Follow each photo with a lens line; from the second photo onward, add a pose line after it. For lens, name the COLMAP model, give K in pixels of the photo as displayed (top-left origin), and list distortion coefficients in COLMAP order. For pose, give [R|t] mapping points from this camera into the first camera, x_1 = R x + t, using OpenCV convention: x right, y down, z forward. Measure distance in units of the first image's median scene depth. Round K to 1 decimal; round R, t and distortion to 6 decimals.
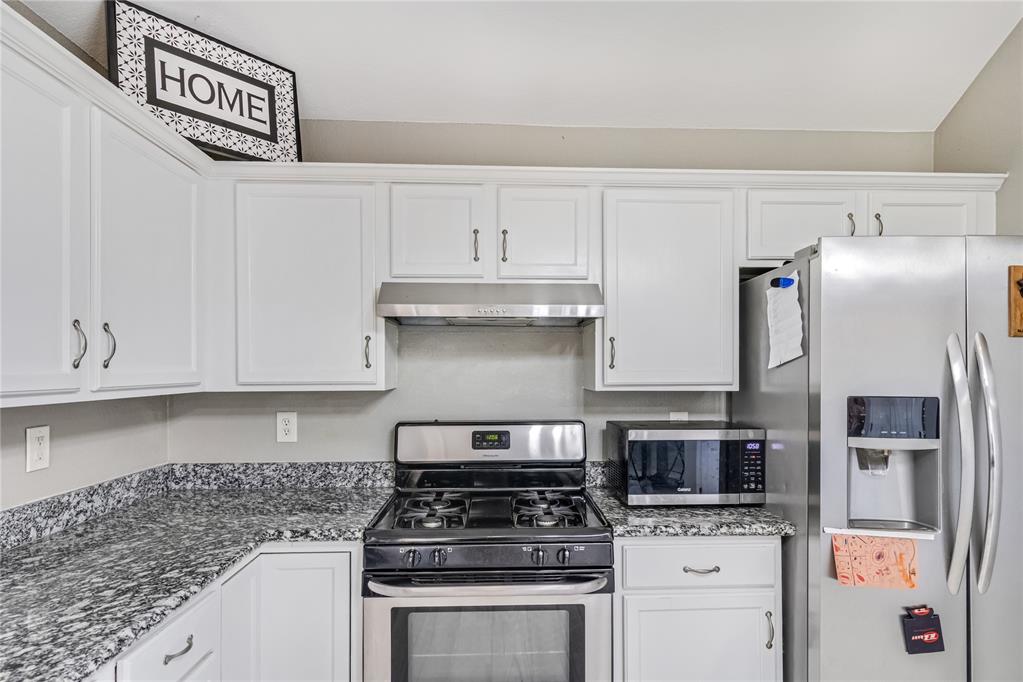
lens RADIAL K [[584.5, 0, 518.3], [0, 584.5, 371.8], [0, 0, 1]] dist [0.004311, 0.000998]
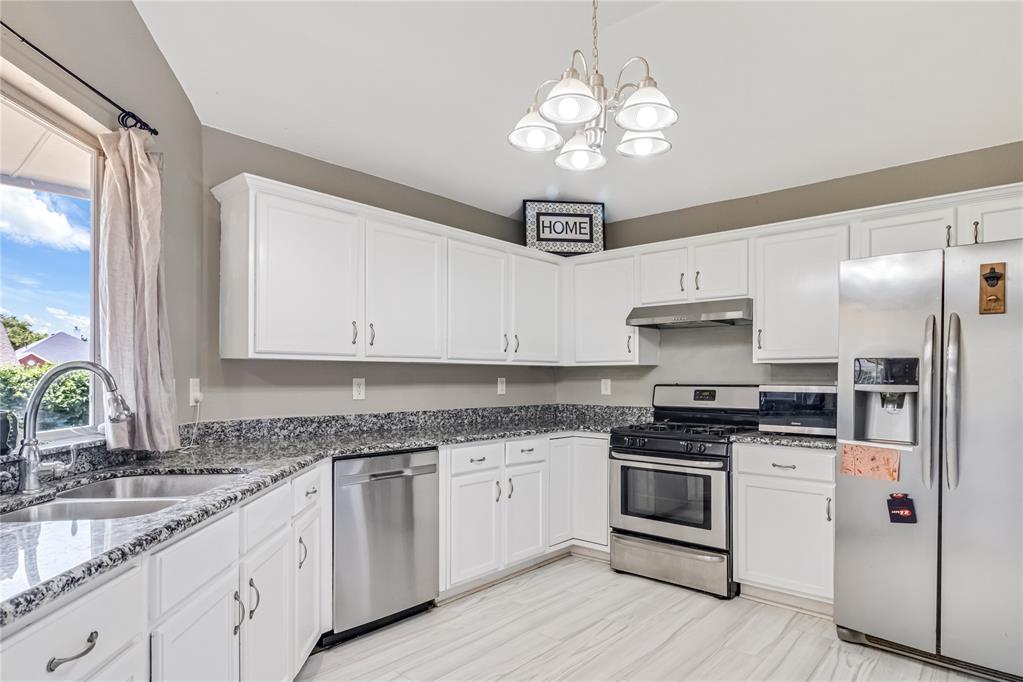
lens RADIAL K [[584.5, 0, 508.5], [0, 584.5, 381.3], [0, 0, 1]] dist [0.004311, 0.000998]
pose [[0.714414, 0.007499, -0.699684, 0.844558], [-0.006786, 0.999970, 0.003789, 0.087094], [0.699691, 0.002042, 0.714443, -0.683295]]
